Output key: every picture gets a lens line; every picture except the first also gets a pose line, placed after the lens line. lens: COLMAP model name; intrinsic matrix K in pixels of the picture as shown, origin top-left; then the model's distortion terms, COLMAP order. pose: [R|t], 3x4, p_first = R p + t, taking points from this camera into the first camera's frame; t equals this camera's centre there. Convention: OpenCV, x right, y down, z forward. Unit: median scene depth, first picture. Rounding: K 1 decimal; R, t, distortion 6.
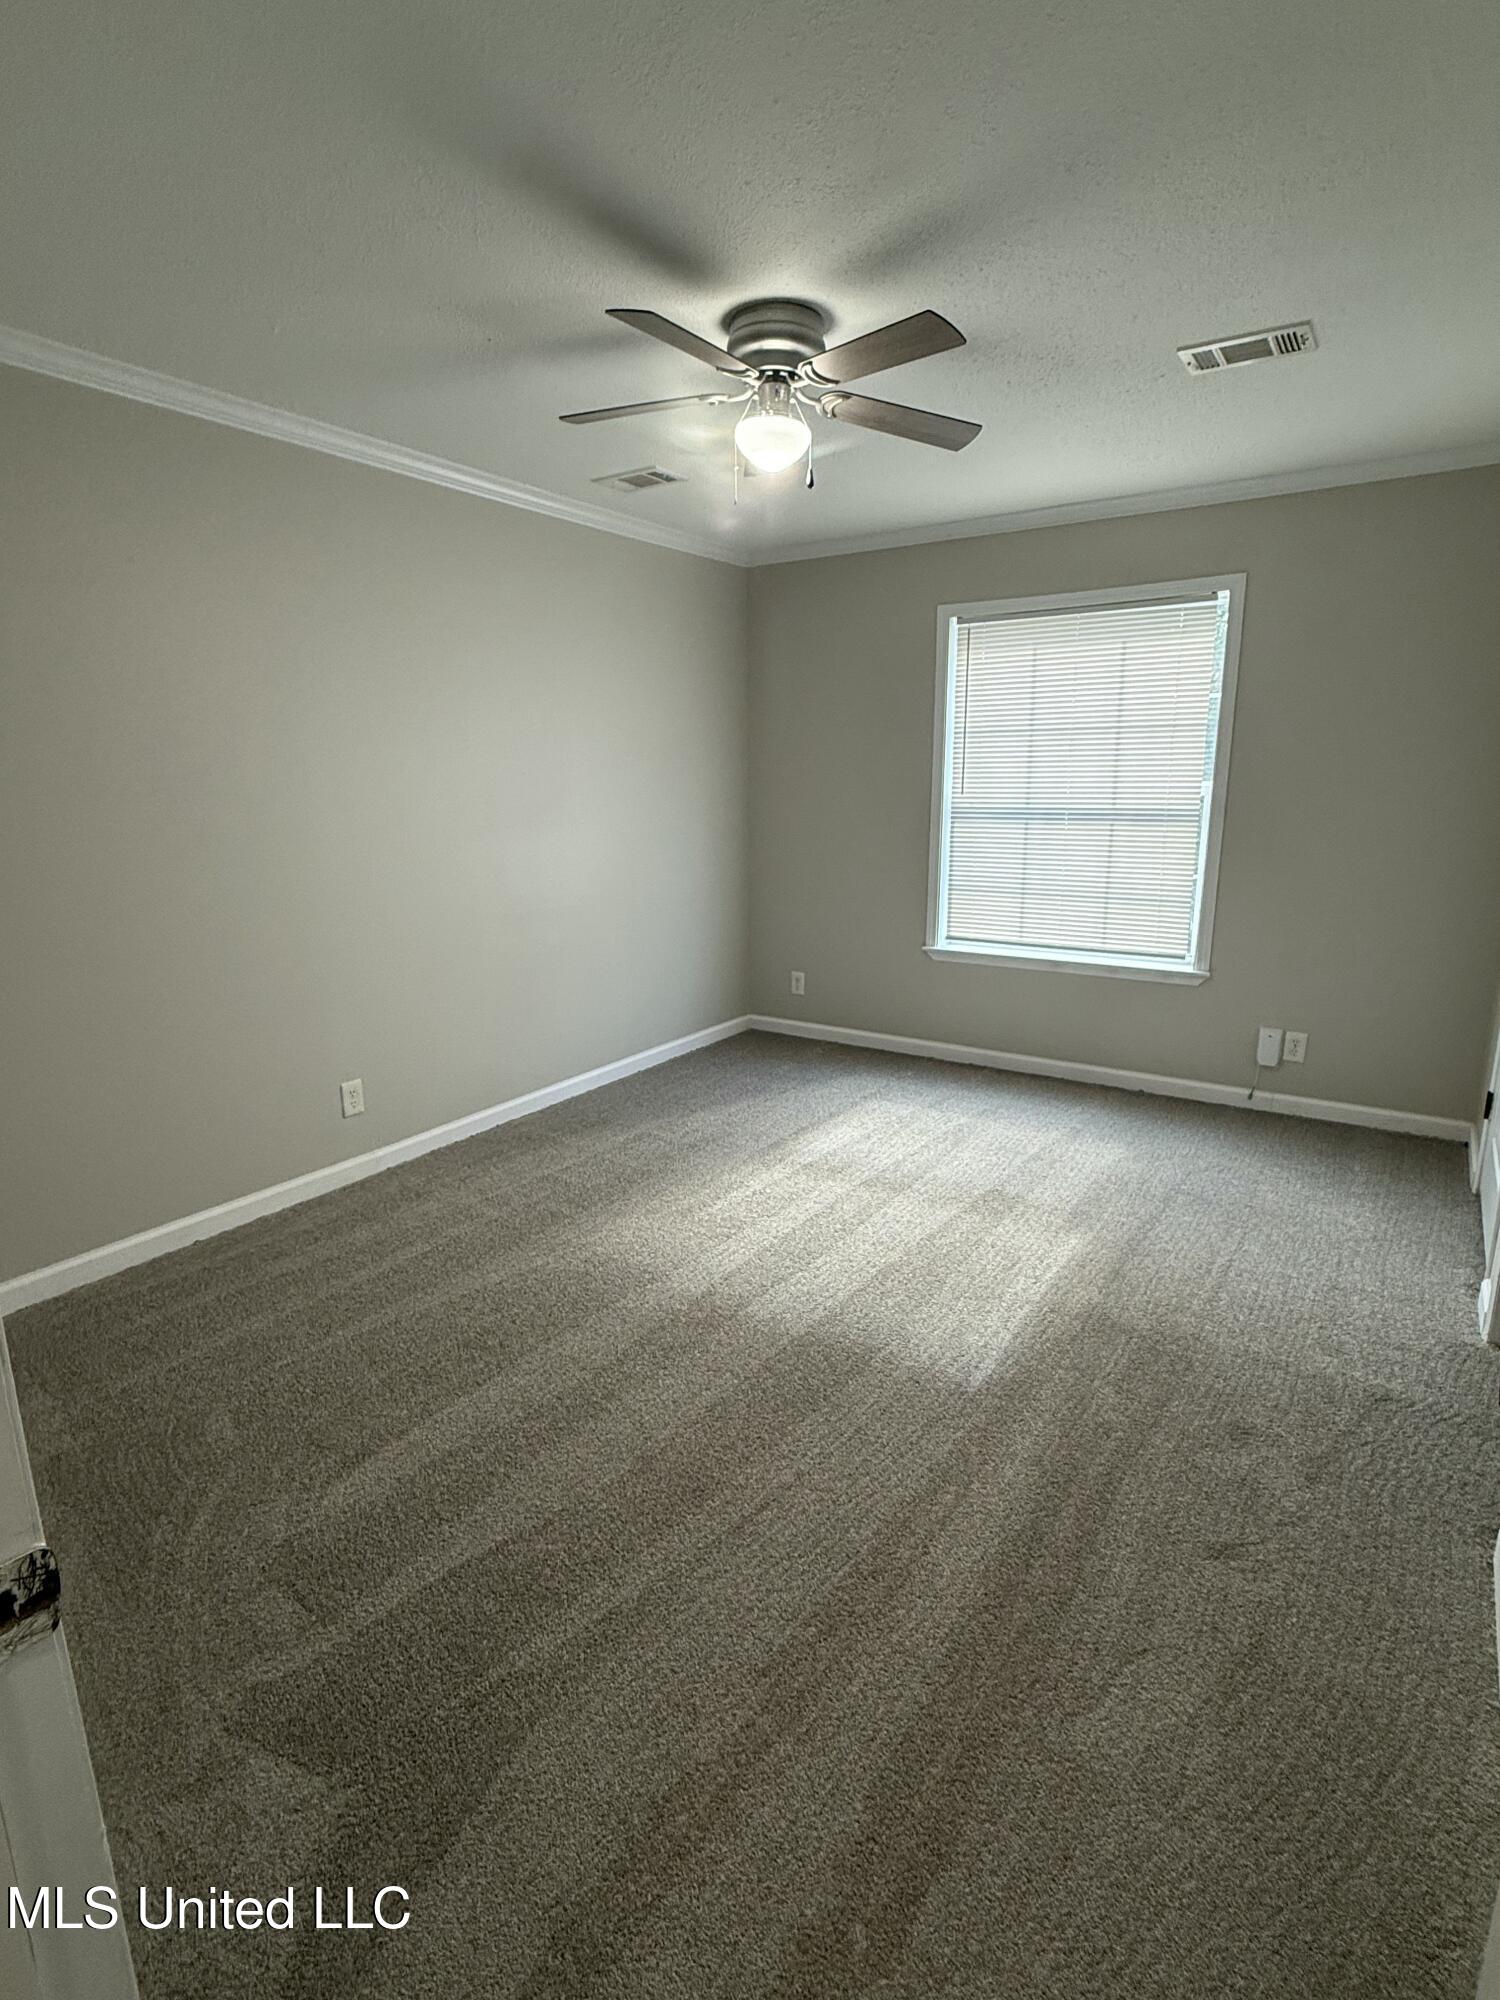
lens RADIAL K [[1011.5, 0, 754.4], [0, 1011.5, 994.5], [0, 0, 1]] dist [0.004001, 0.000102]
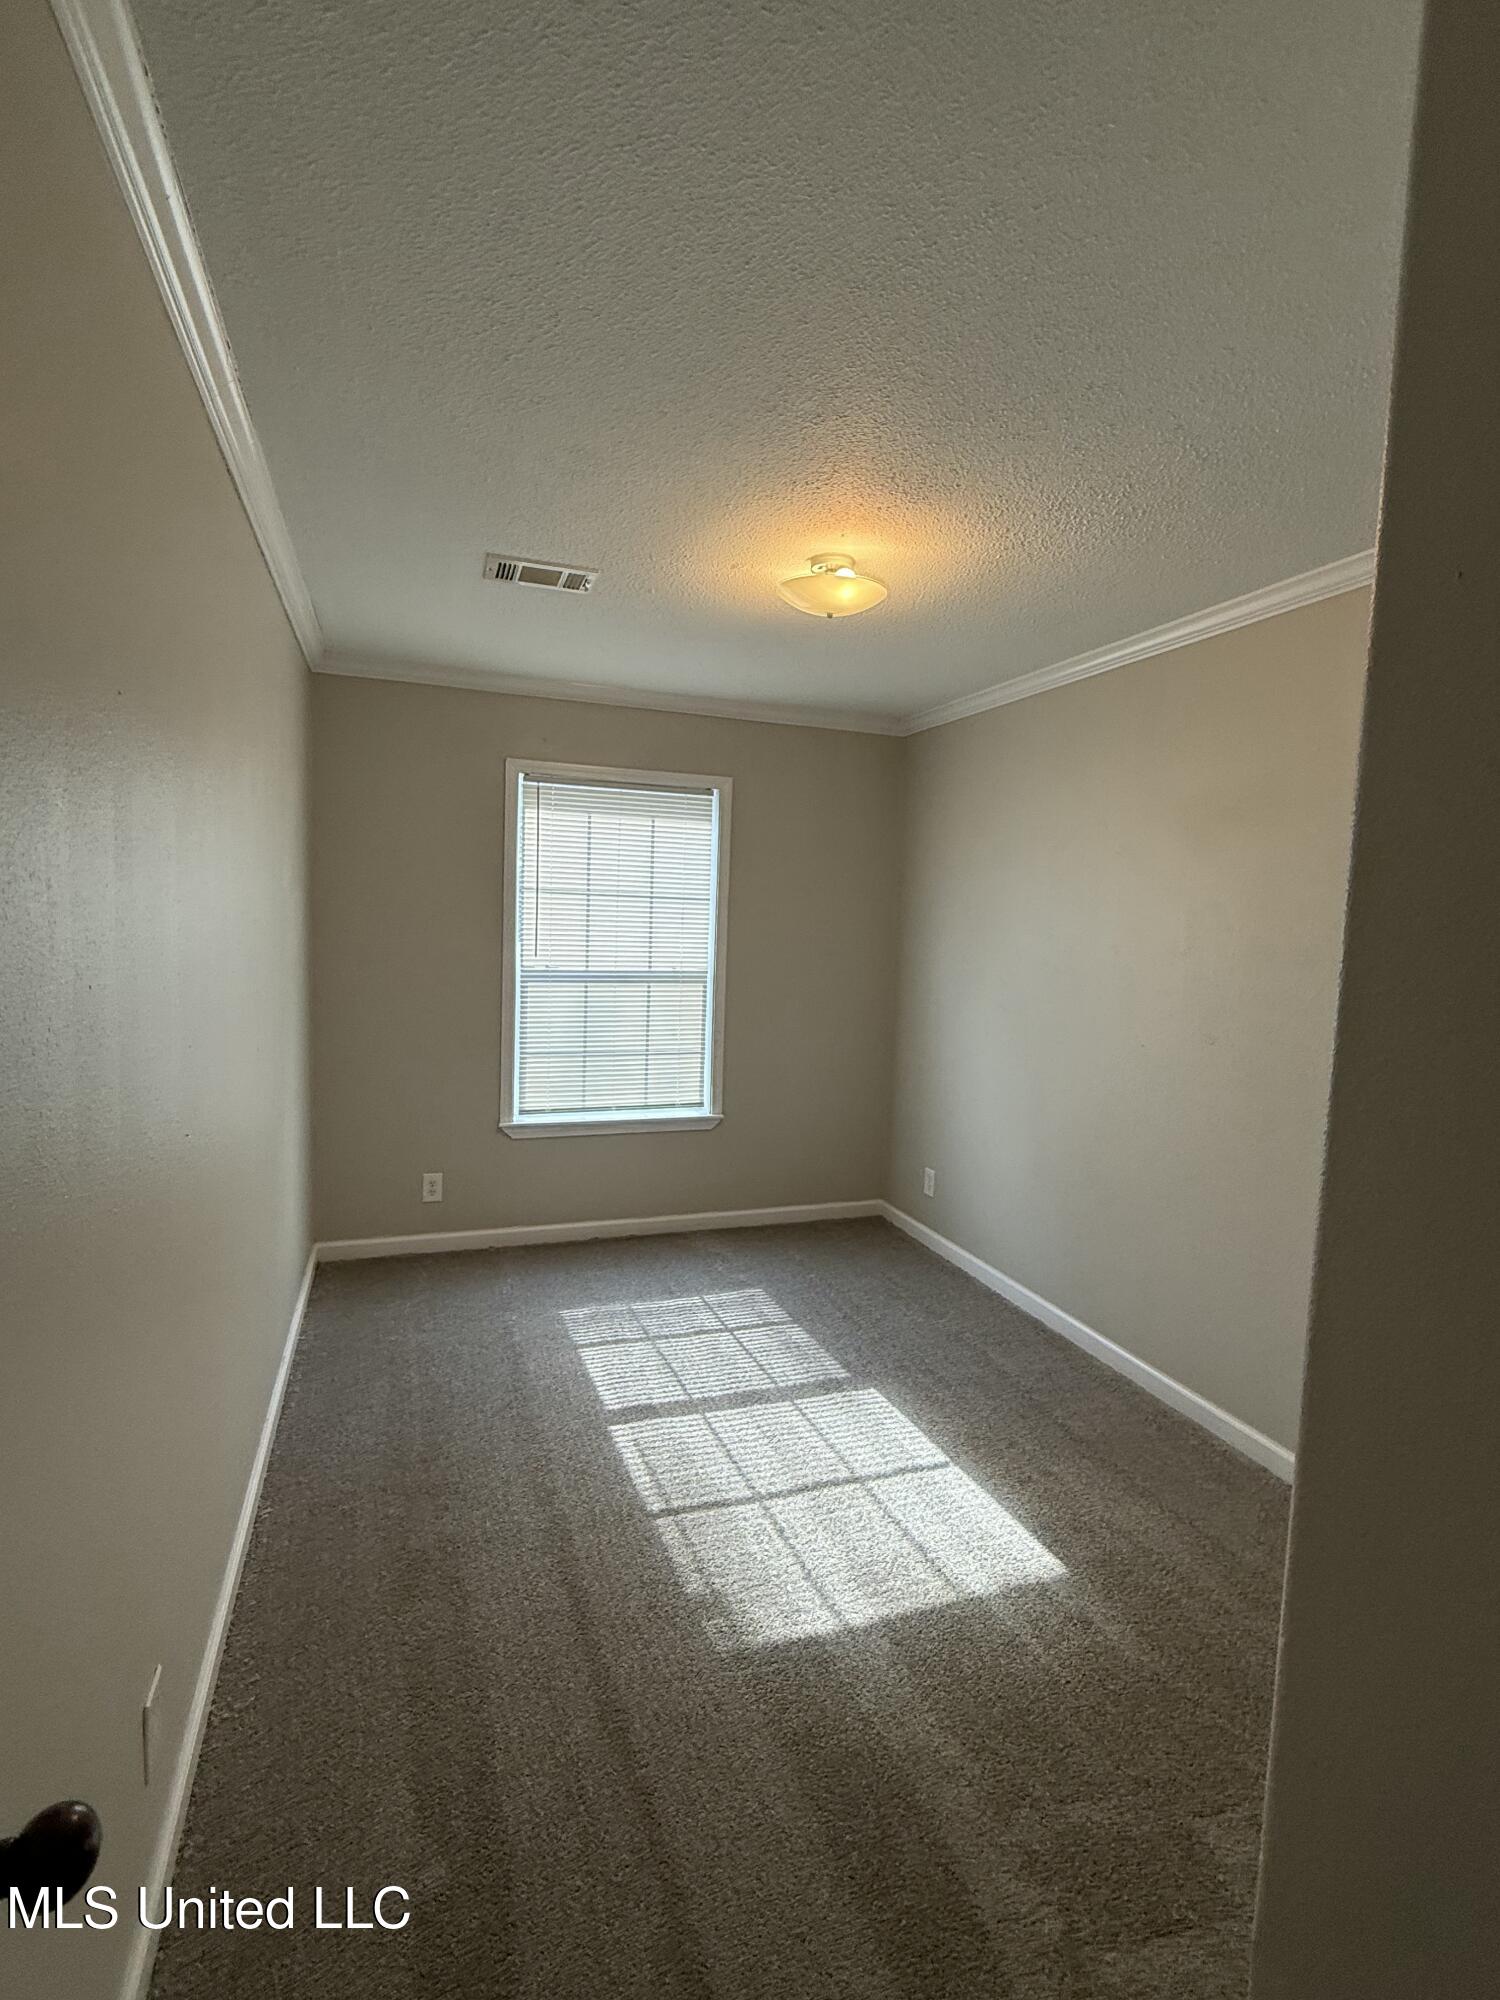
lens RADIAL K [[1024.0, 0, 747.5], [0, 1024.0, 1008.8], [0, 0, 1]] dist [-0.022557, 0.000058]
pose [[0.579305, -0.035399, 0.814342, -0.453793], [0.145979, 0.987410, -0.060924, -0.063341], [-0.801932, 0.154171, 0.577179, 0.302215]]
